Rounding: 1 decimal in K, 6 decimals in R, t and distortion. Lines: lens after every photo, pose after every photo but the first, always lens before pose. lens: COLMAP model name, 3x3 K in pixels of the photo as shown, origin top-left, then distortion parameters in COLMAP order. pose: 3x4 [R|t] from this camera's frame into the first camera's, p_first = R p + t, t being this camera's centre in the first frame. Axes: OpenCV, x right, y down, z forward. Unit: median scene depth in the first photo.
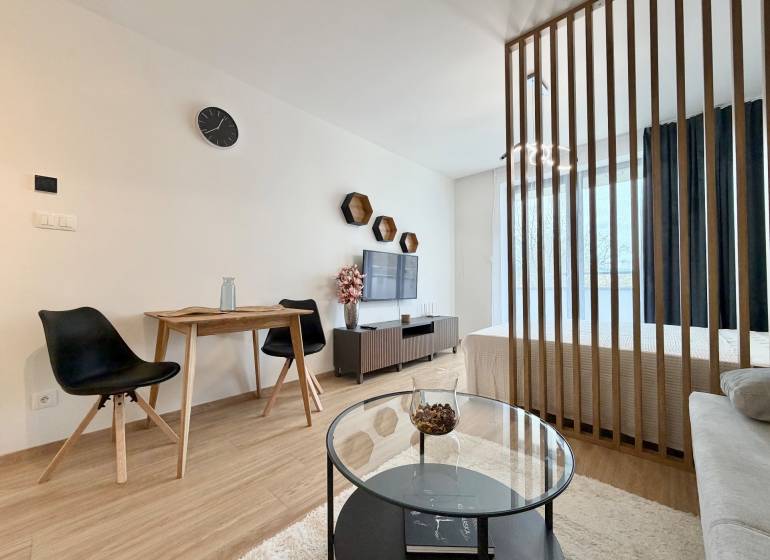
lens RADIAL K [[323.8, 0, 398.4], [0, 323.8, 283.5], [0, 0, 1]] dist [0.001523, 0.000053]
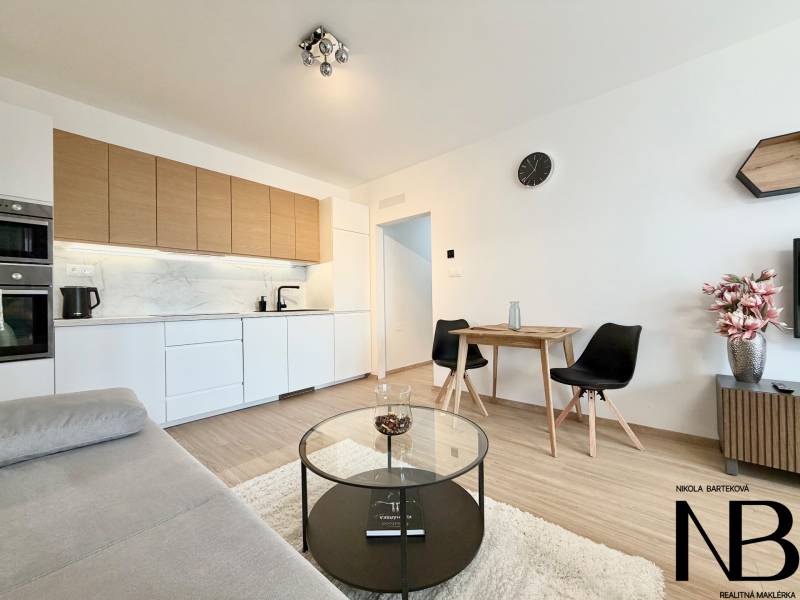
lens RADIAL K [[319.1, 0, 397.7], [0, 319.1, 300.0], [0, 0, 1]] dist [0.000641, 0.000351]
pose [[-0.006464, 0.002688, -0.999975, 0.578895], [0.029751, 0.999554, 0.002494, -0.035319], [0.999536, -0.029735, -0.006541, 0.503934]]
